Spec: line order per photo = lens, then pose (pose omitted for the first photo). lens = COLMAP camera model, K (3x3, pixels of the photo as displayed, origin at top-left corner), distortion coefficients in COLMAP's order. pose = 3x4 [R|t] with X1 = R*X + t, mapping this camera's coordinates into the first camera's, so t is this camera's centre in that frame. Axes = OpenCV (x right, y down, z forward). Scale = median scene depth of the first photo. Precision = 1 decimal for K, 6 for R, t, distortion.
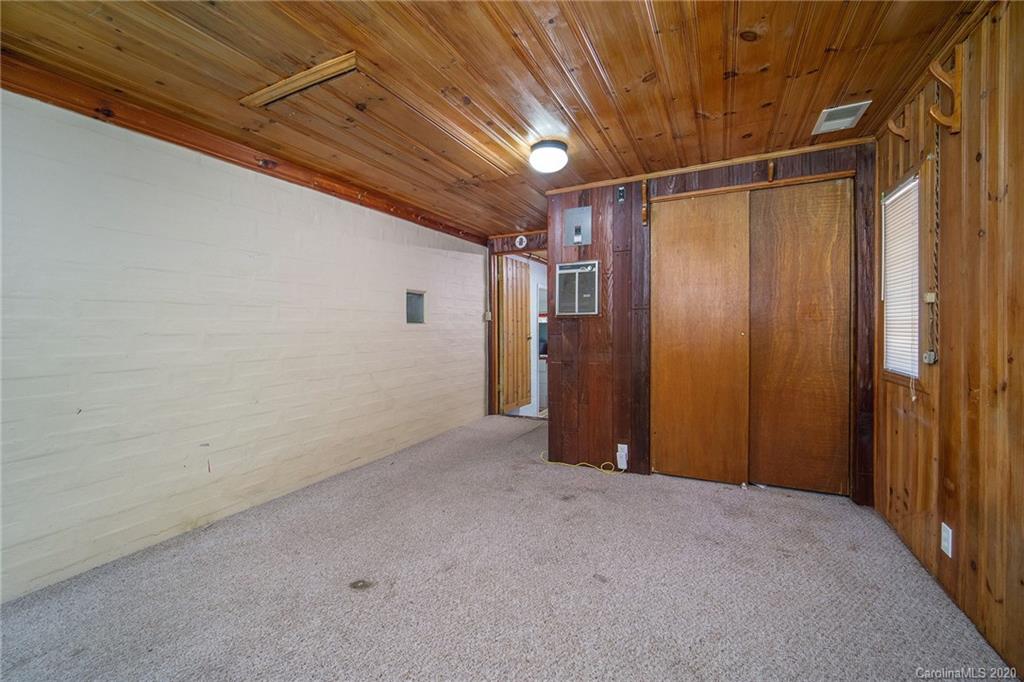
lens RADIAL K [[412.8, 0, 505.7], [0, 412.8, 320.2], [0, 0, 1]] dist [0.001383, 0.000010]
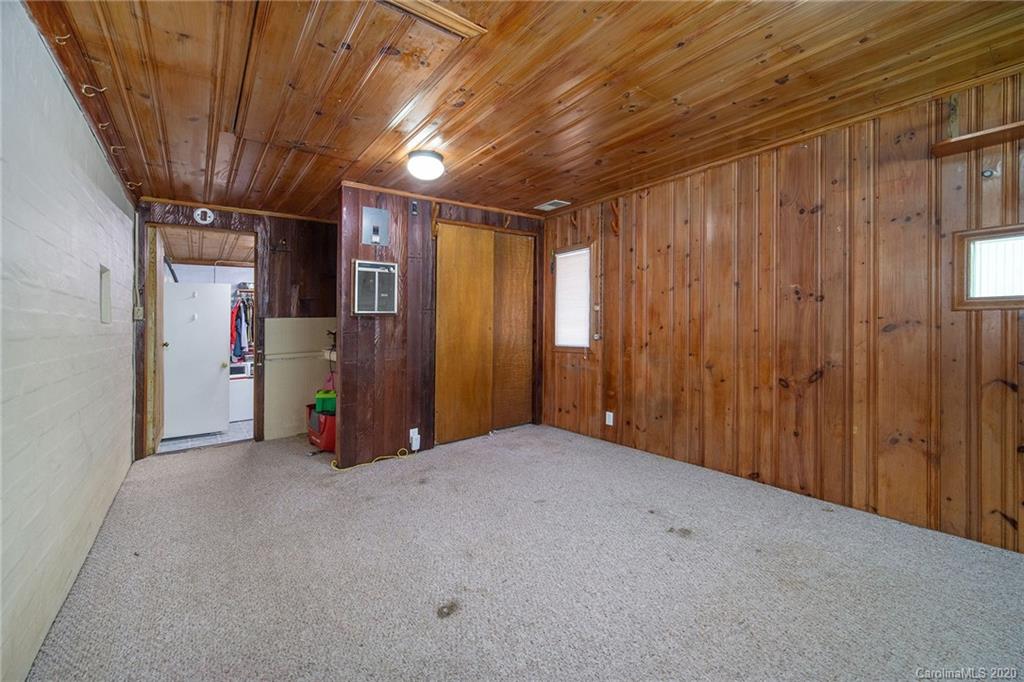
lens RADIAL K [[405.8, 0, 503.5], [0, 405.8, 324.6], [0, 0, 1]] dist [0.001144, 0.000019]
pose [[0.456712, -0.001786, 0.889613, -0.721720], [0.002074, 0.999997, 0.000942, 0.018474], [-0.889612, 0.001415, 0.456714, 0.333210]]
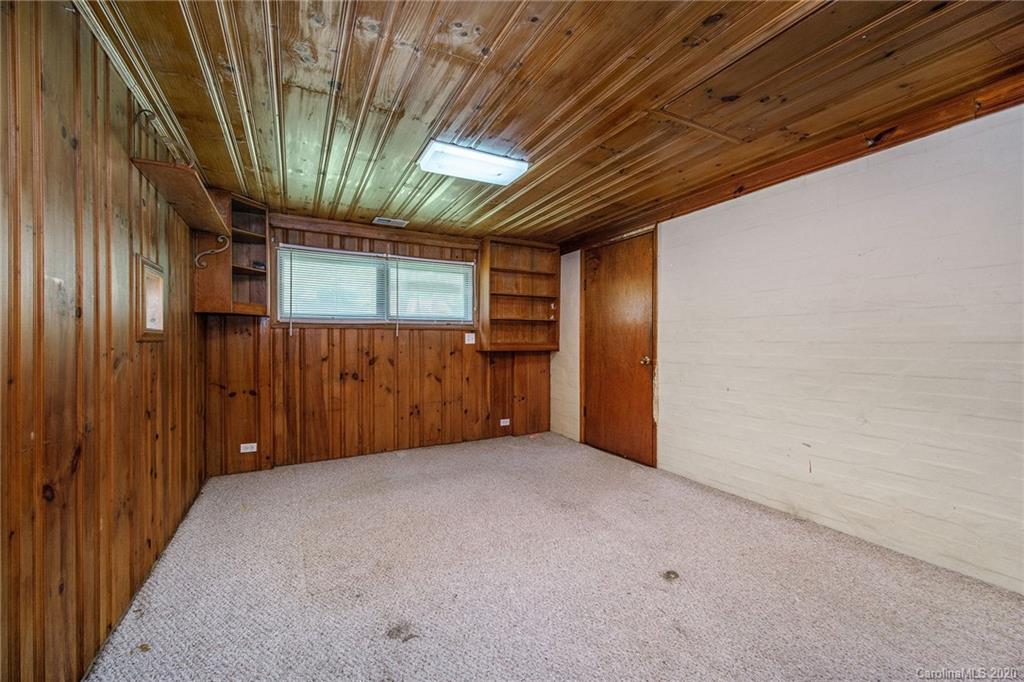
lens RADIAL K [[405.8, 0, 503.5], [0, 405.8, 324.6], [0, 0, 1]] dist [0.001144, 0.000019]
pose [[-0.567320, -0.016257, -0.823337, 0.534782], [0.028752, 0.998805, -0.039533, 0.005538], [0.822995, -0.046100, -0.566175, 0.858746]]
